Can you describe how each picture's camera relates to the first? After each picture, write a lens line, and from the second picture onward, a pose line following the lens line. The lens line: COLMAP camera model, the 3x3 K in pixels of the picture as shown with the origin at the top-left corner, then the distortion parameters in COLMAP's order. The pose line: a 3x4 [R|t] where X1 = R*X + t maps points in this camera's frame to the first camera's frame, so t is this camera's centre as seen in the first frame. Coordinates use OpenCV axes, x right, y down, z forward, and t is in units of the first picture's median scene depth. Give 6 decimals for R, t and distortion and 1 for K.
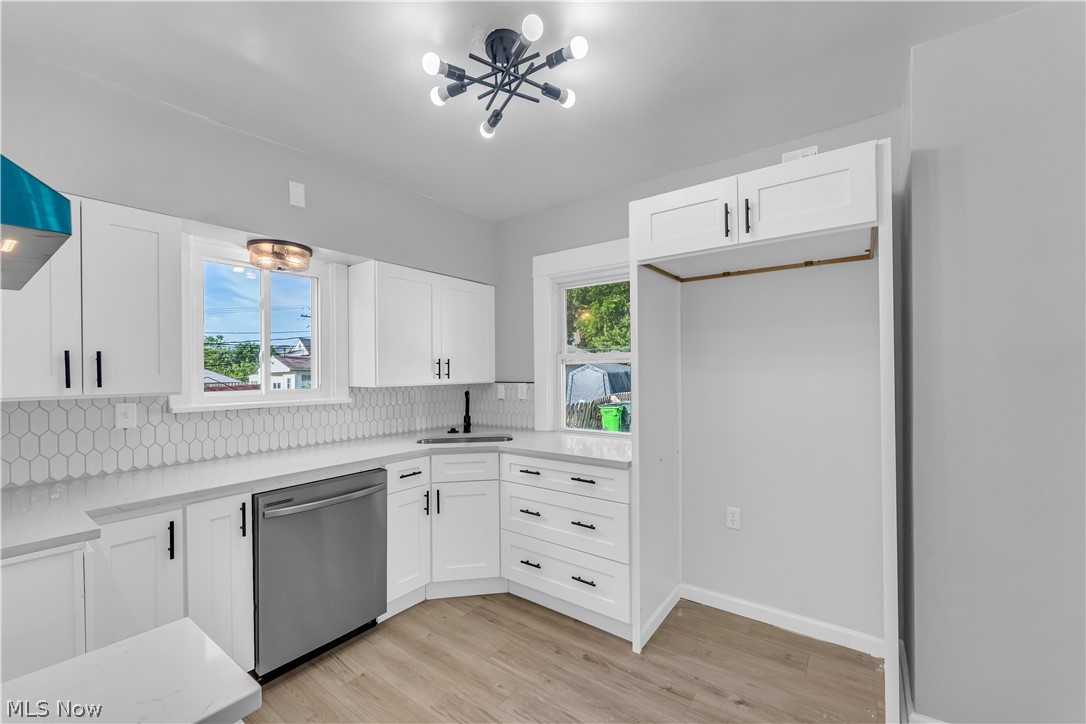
lens RADIAL K [[443.8, 0, 530.9], [0, 443.8, 368.5], [0, 0, 1]] dist [-0.000417, -0.000030]
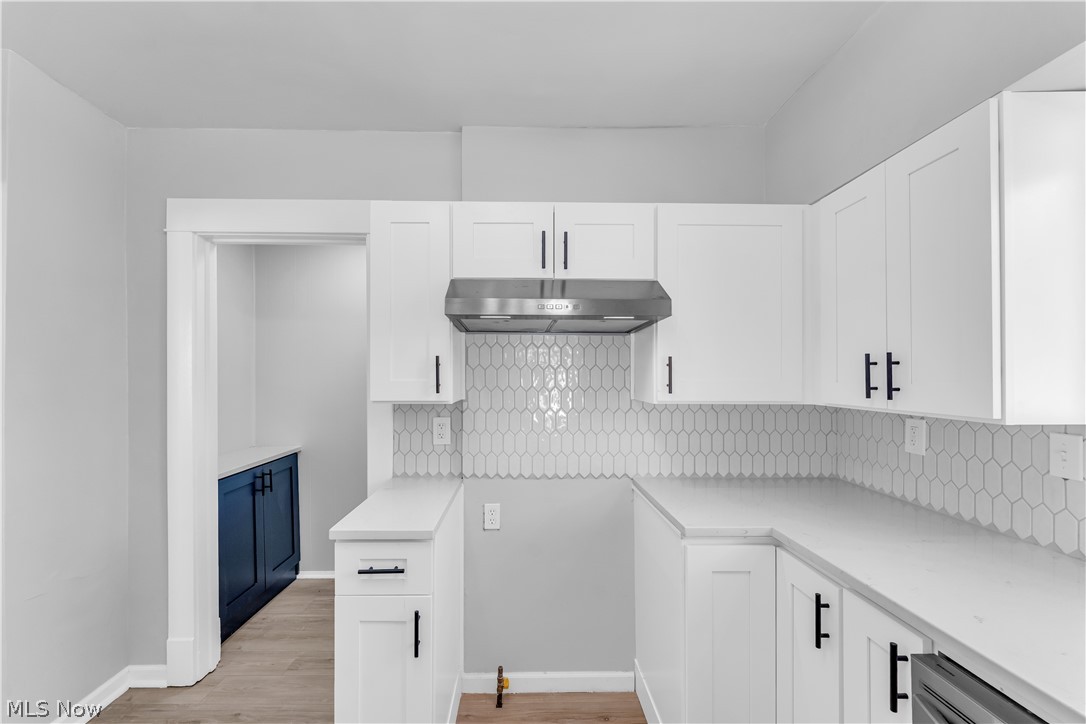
lens RADIAL K [[443.8, 0, 530.9], [0, 443.8, 368.5], [0, 0, 1]] dist [-0.000417, -0.000030]
pose [[-0.781144, -0.001955, -0.624348, -0.012347], [0.008908, 0.999858, -0.014276, -0.003810], [0.624287, -0.016713, -0.781016, 0.806014]]
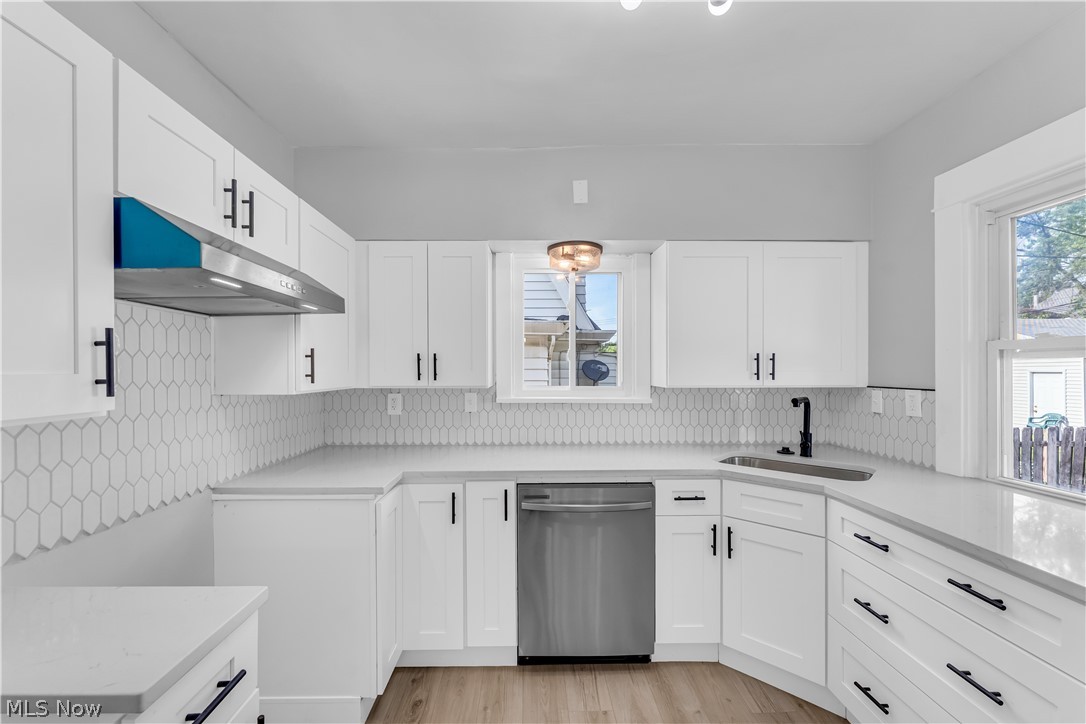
lens RADIAL K [[443.8, 0, 530.9], [0, 443.8, 368.5], [0, 0, 1]] dist [-0.000417, -0.000030]
pose [[0.618910, 0.006846, -0.785432, 0.171978], [0.000523, 0.999958, 0.009128, -0.003623], [0.785462, -0.006060, 0.618881, 0.264852]]
